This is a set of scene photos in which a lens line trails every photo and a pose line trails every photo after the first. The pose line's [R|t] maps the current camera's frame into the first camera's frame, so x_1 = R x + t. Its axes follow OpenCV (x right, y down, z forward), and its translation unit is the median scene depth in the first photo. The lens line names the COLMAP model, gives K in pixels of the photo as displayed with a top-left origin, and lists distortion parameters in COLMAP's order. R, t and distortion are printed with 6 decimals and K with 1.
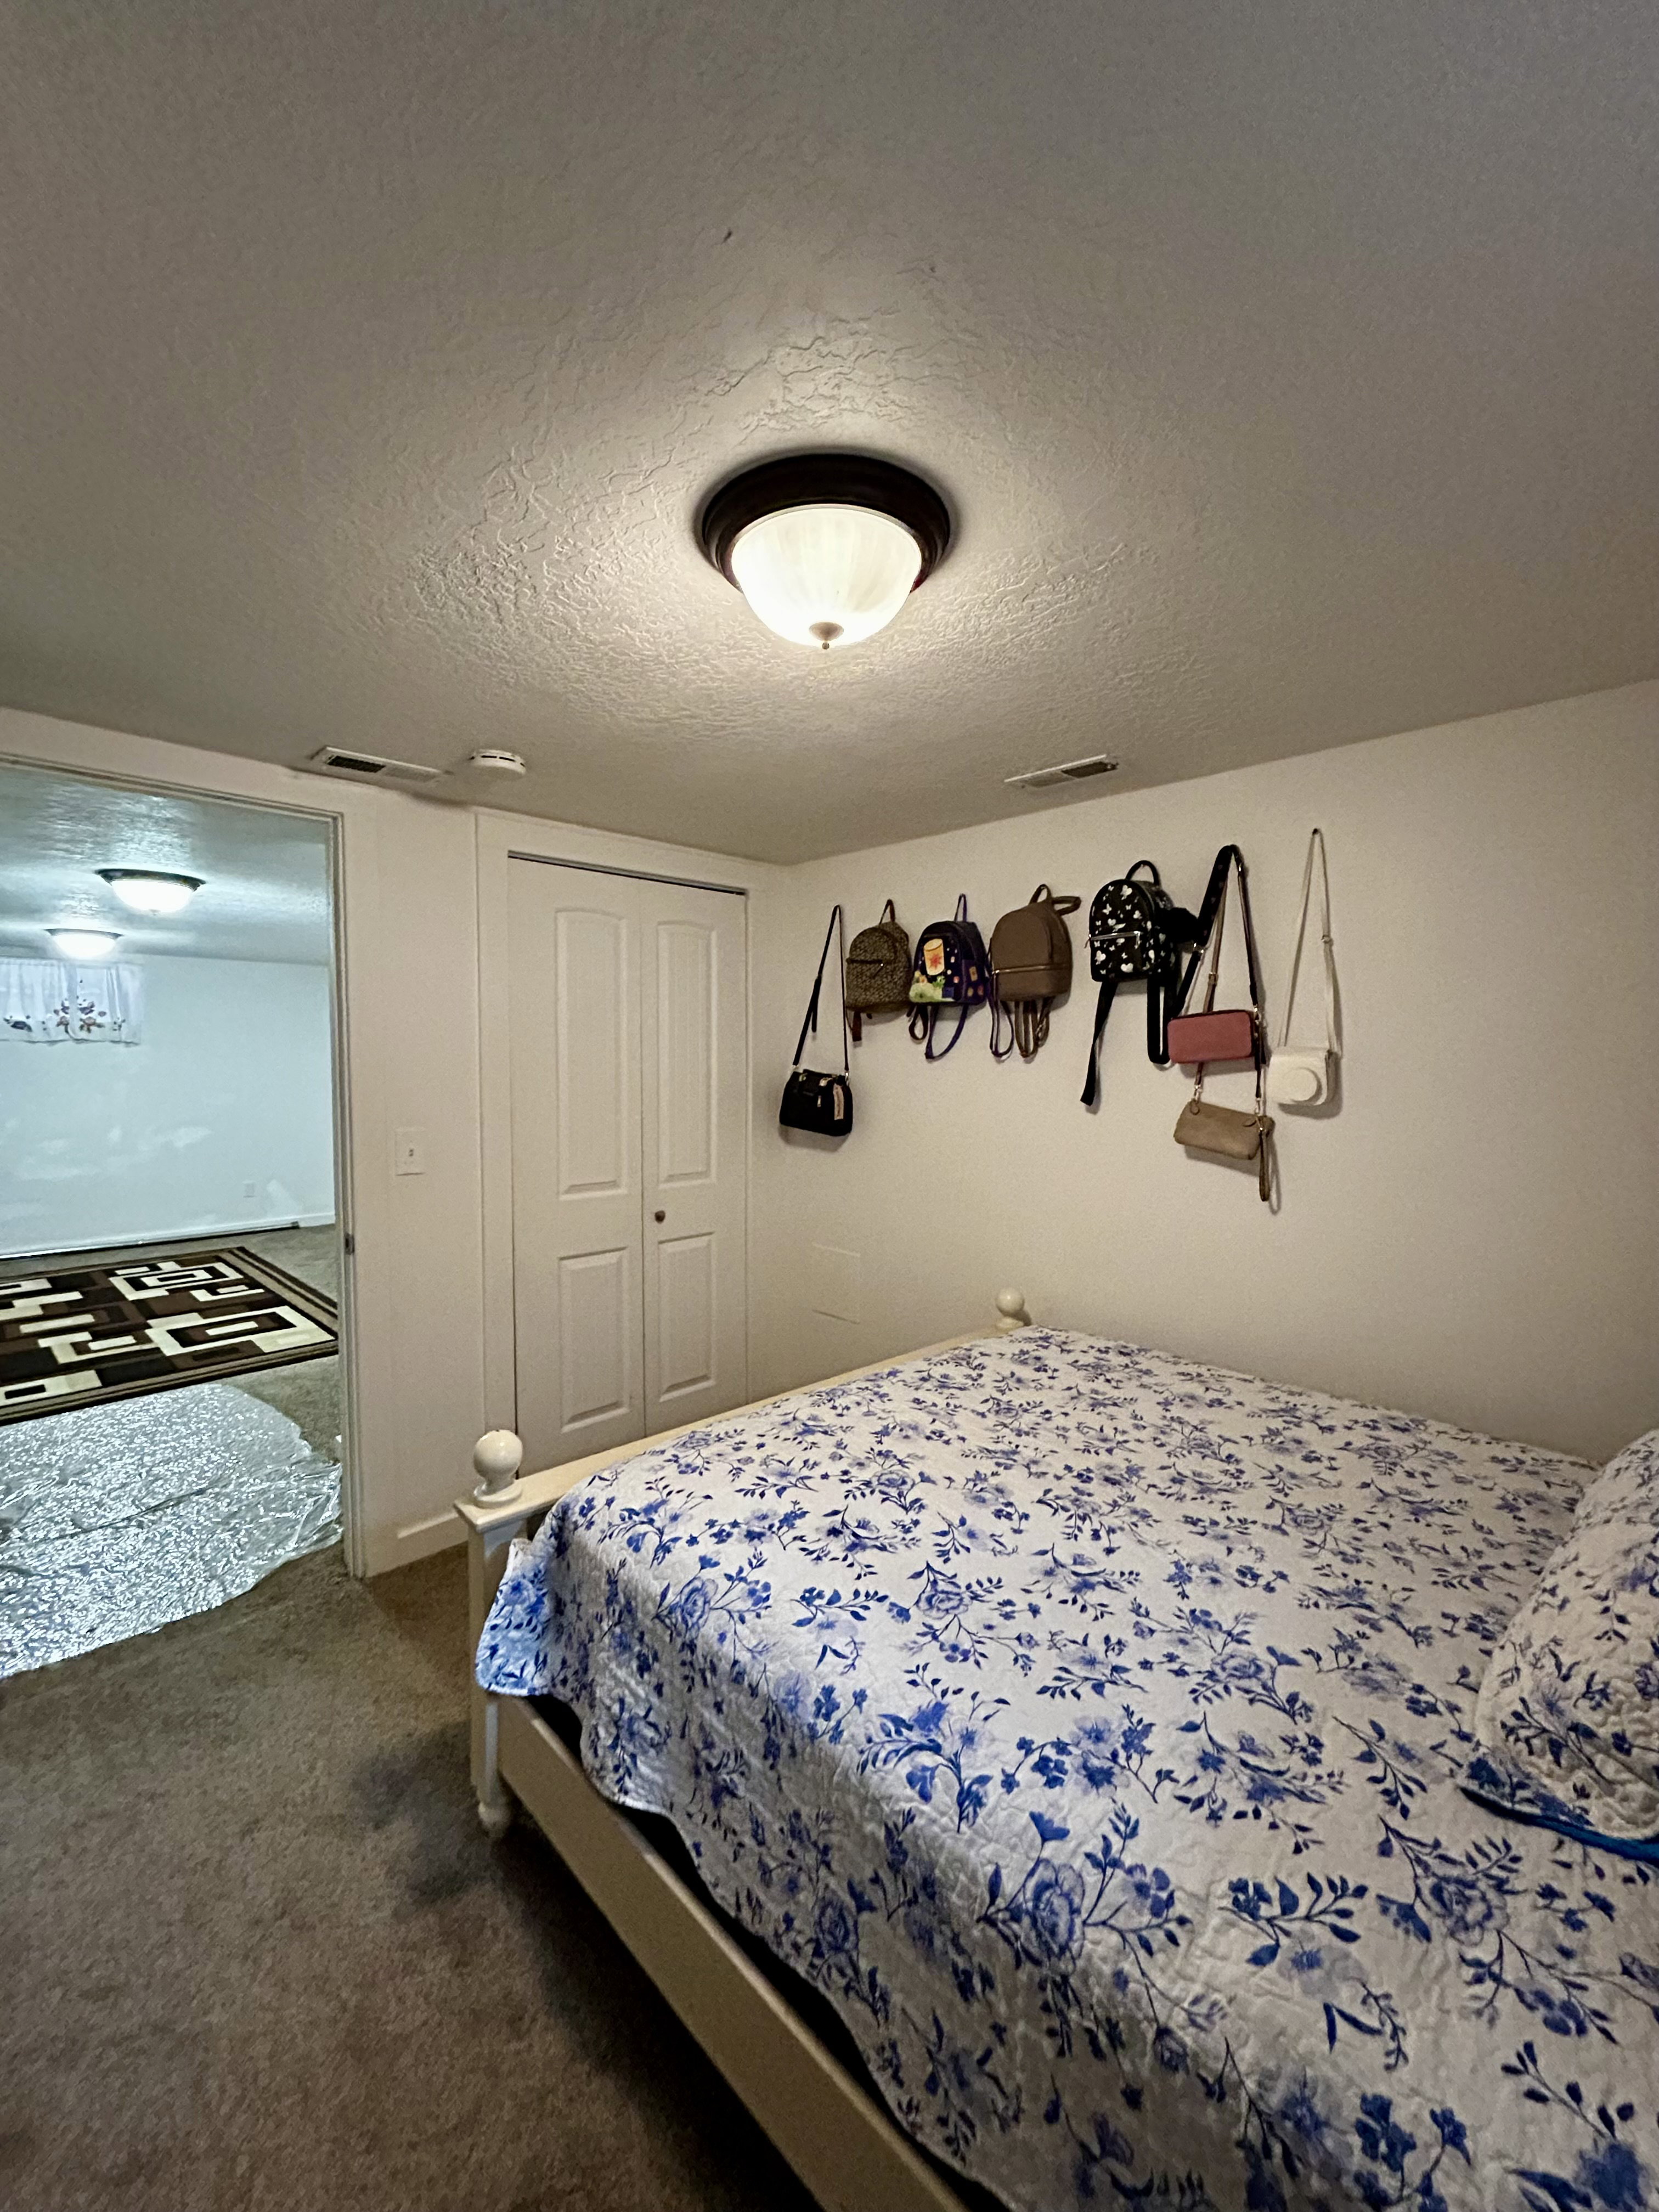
lens RADIAL K [[895.5, 0, 830.1], [0, 895.5, 1107.8], [0, 0, 1]] dist [0.003213, -0.000482]
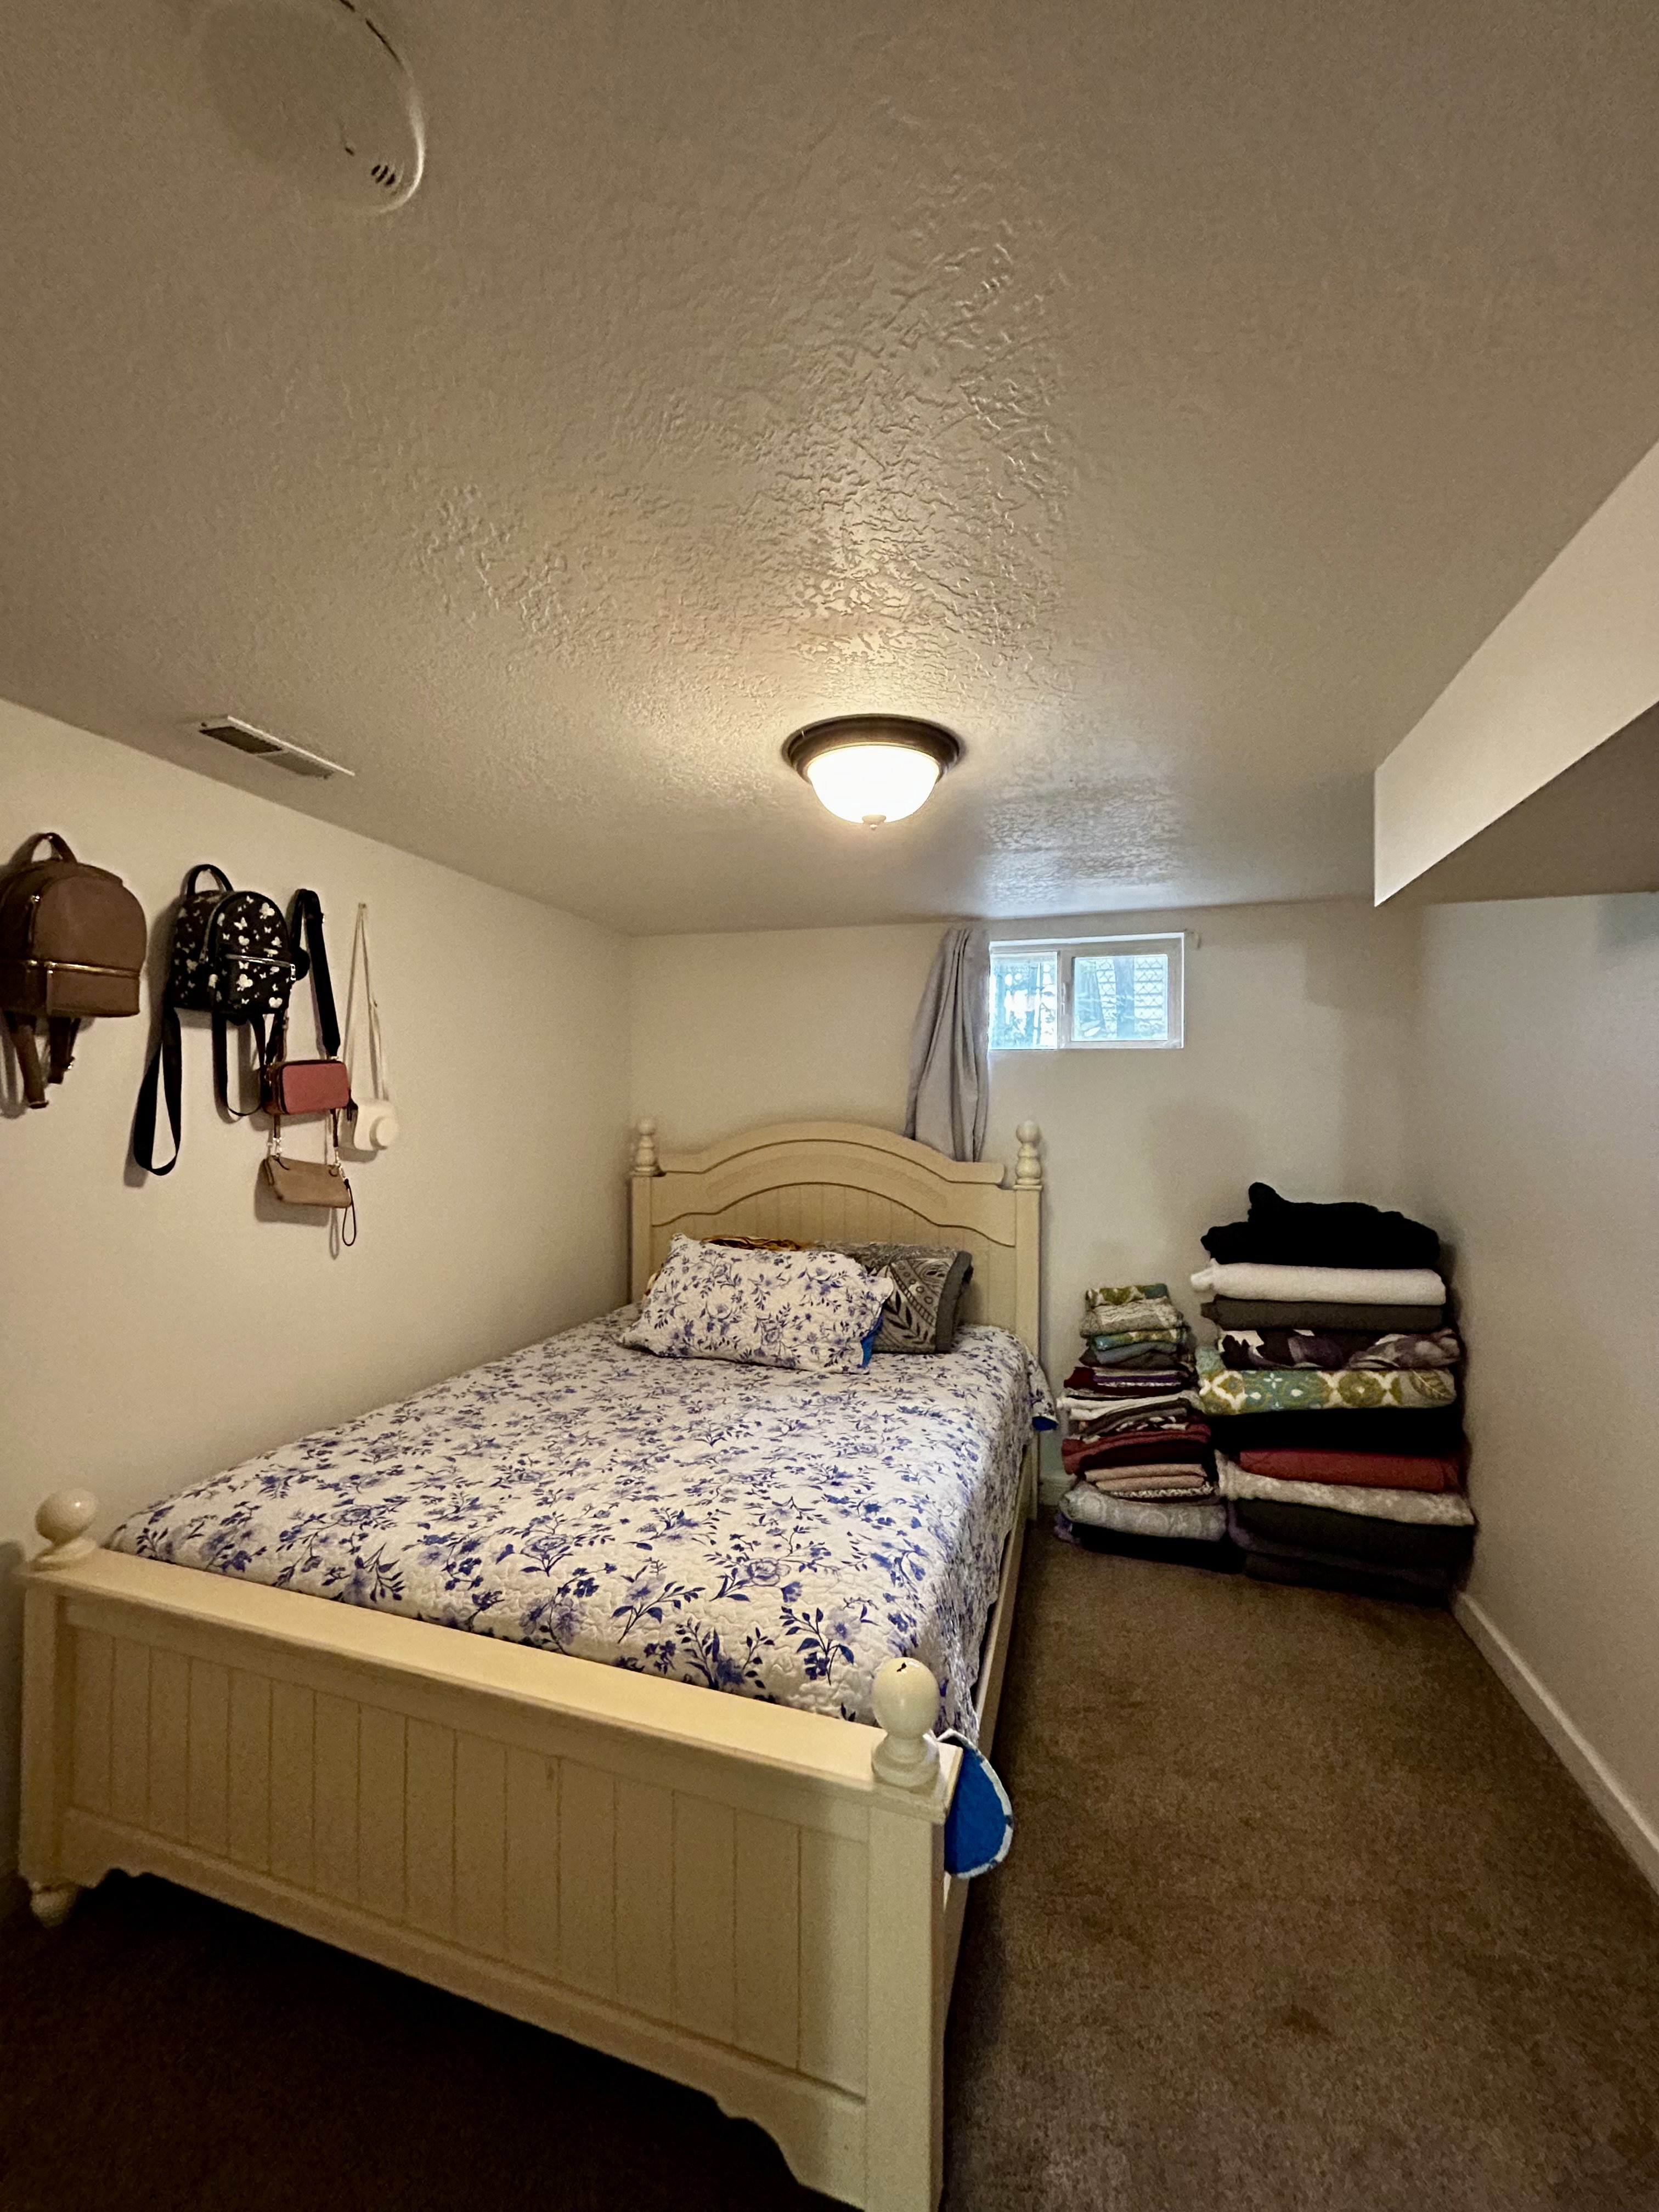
lens RADIAL K [[895.5, 0, 831.1], [0, 895.5, 1104.1], [0, 0, 1]] dist [0.003213, -0.000482]
pose [[-0.486273, -0.004733, 0.873794, -0.810401], [0.040911, 0.998765, 0.028177, -0.076763], [-0.872848, 0.049450, -0.485479, 1.170986]]
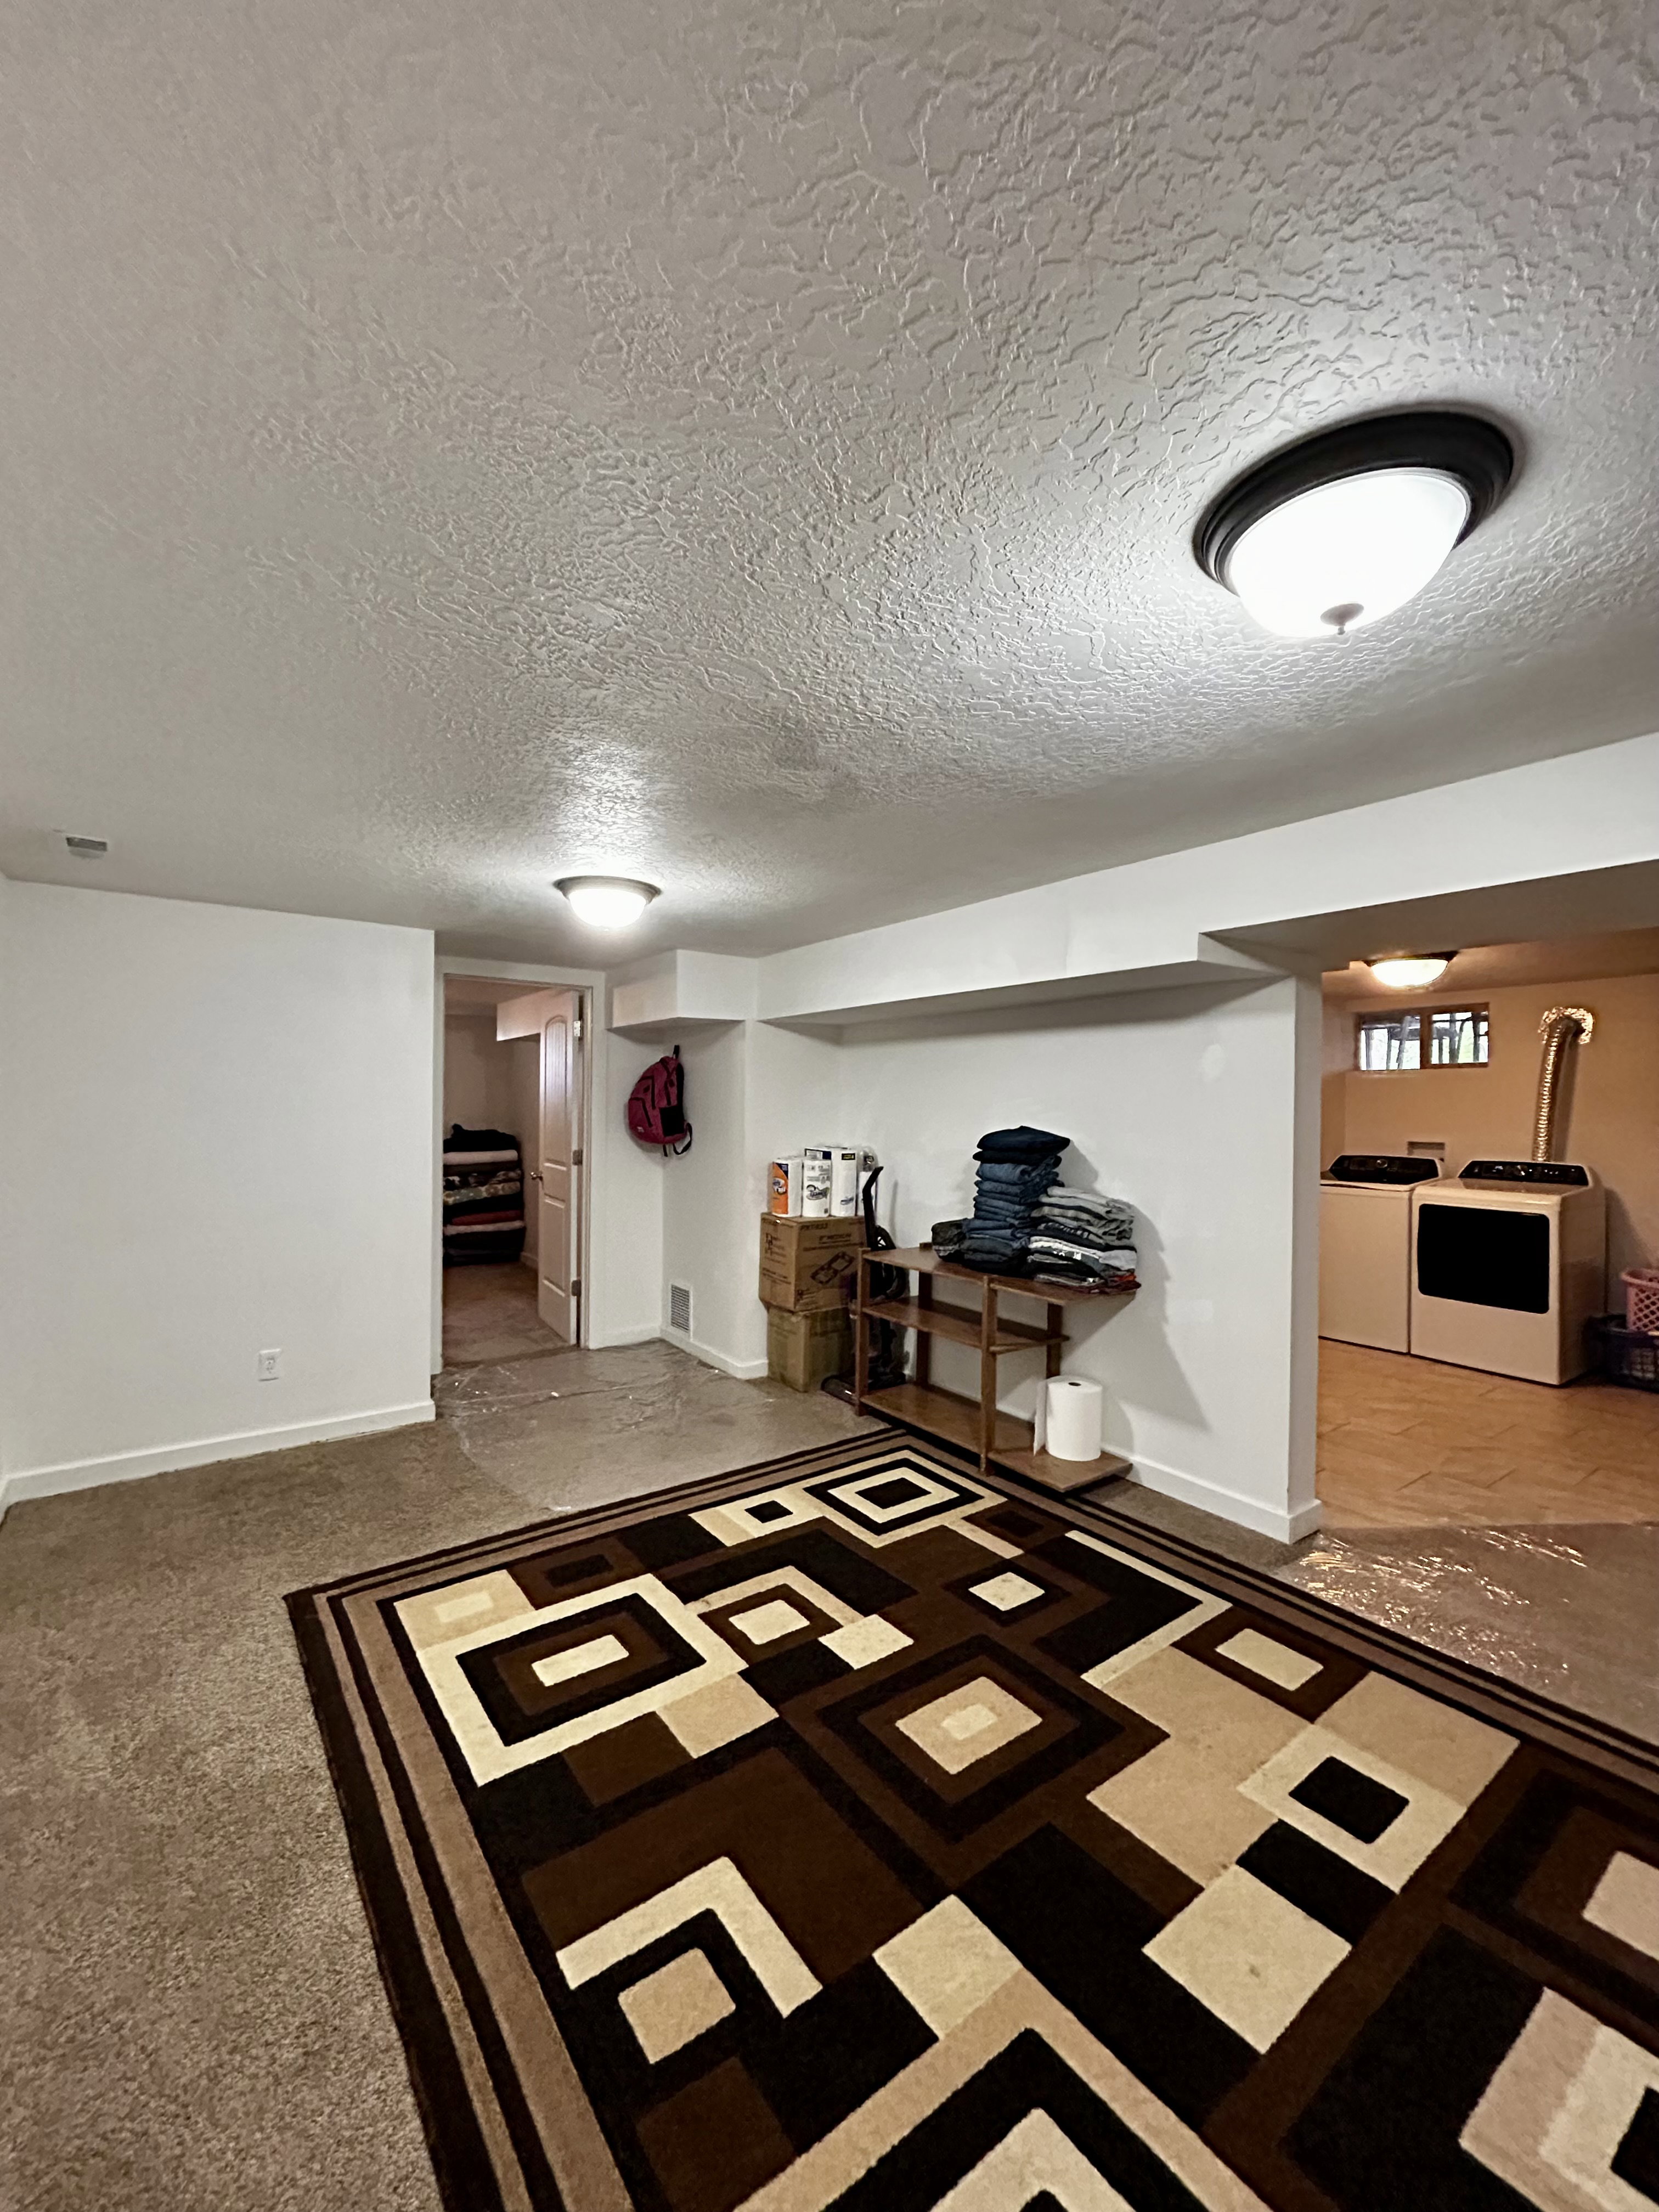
lens RADIAL K [[895.5, 0, 831.1], [0, 895.5, 1102.4], [0, 0, 1]] dist [0.003213, -0.000482]
pose [[-0.987888, -0.008642, 0.154925, -1.522425], [0.000224, 0.998367, 0.057120, -0.139931], [-0.155165, 0.056463, -0.986274, 2.442746]]
